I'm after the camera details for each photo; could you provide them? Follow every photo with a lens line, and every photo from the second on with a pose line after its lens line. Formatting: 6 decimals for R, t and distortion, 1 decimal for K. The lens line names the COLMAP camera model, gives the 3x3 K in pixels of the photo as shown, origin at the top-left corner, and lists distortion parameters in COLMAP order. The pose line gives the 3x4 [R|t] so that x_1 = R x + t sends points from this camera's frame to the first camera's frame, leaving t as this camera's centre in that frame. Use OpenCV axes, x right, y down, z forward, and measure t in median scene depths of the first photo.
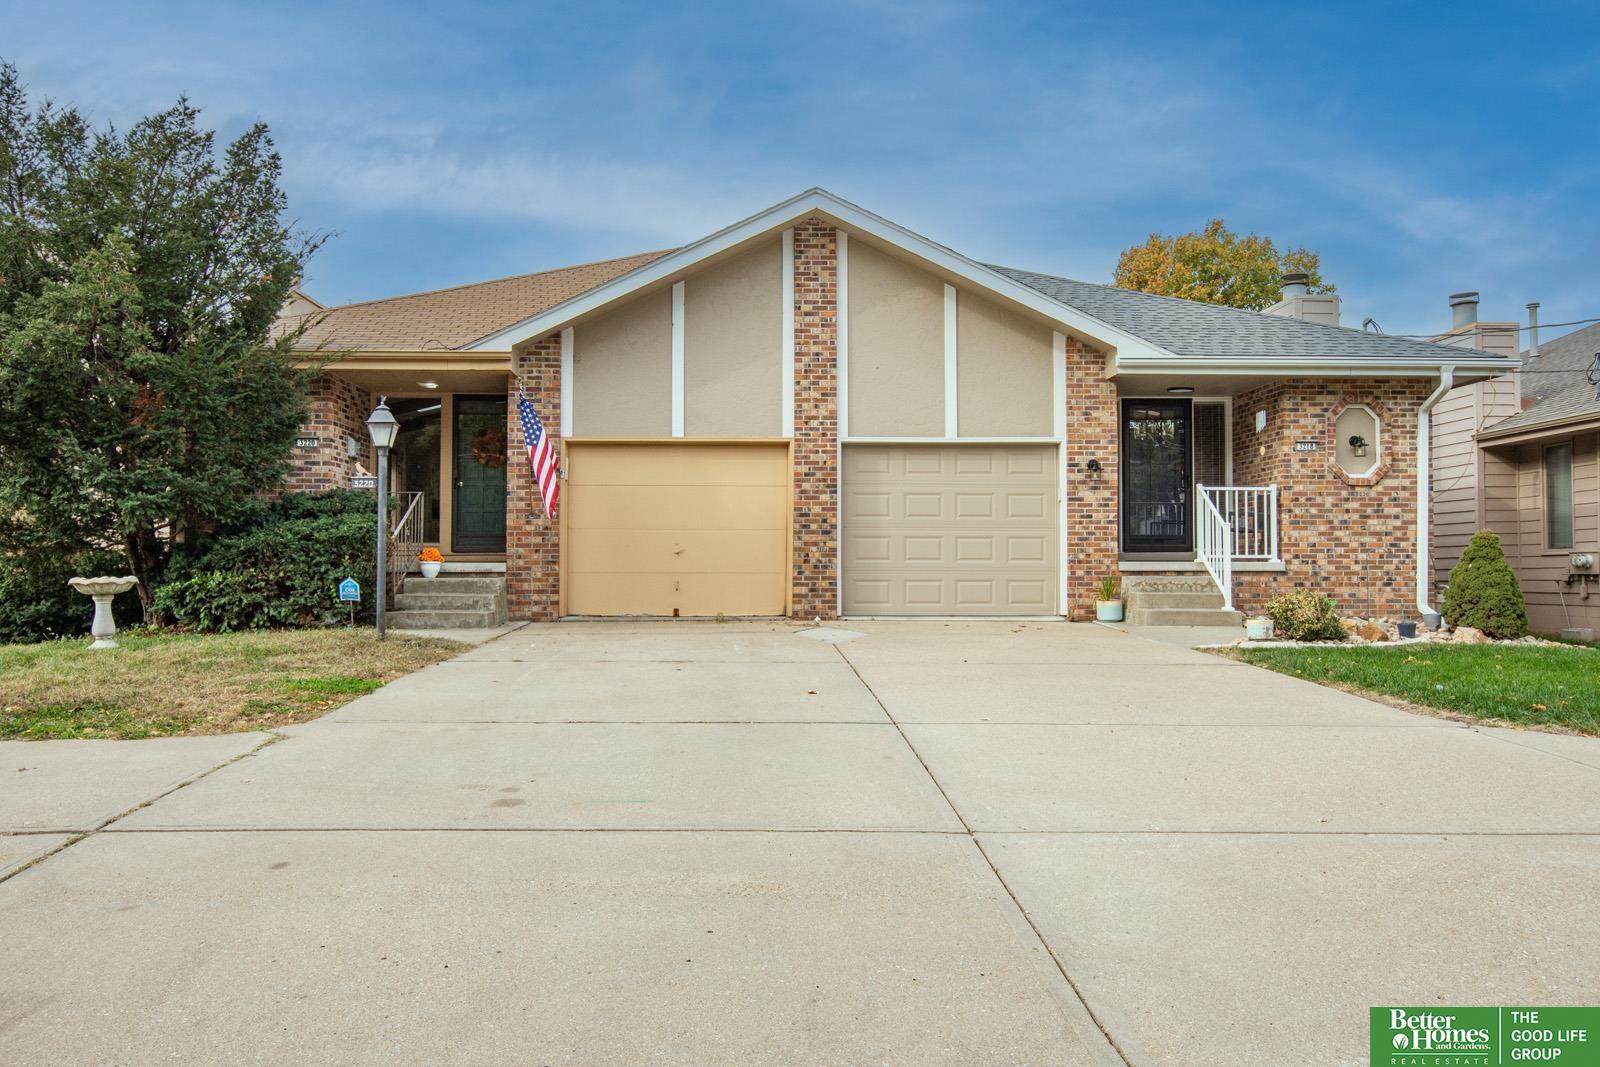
lens RADIAL K [[1298.2, 0, 801.0], [0, 1298.2, 533.7], [0, 0, 1]] dist [0.003166, 0.001121]
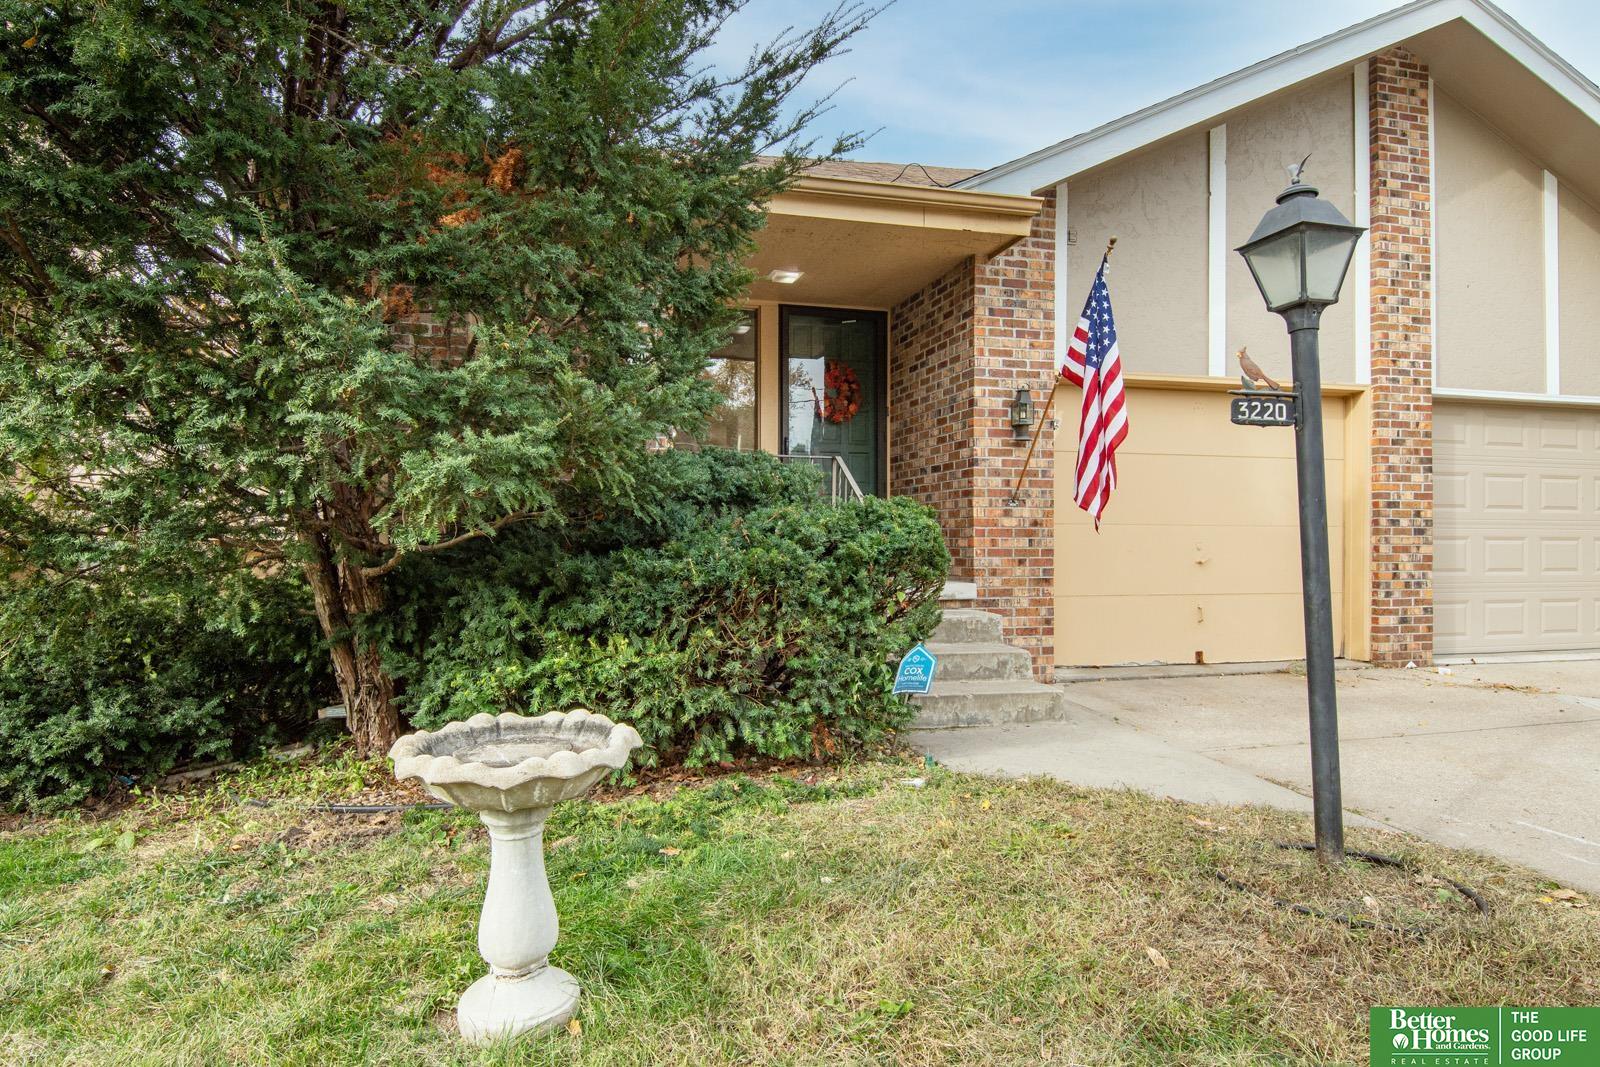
lens RADIAL K [[958.6, 0, 800.6], [0, 958.6, 533.3], [0, 0, 1]] dist [-0.002879, -0.004398]
pose [[0.979280, 0.004114, 0.202471, -0.383147], [-0.008864, 0.999706, 0.022561, -0.008325], [-0.202319, -0.023889, 0.979028, 0.593058]]
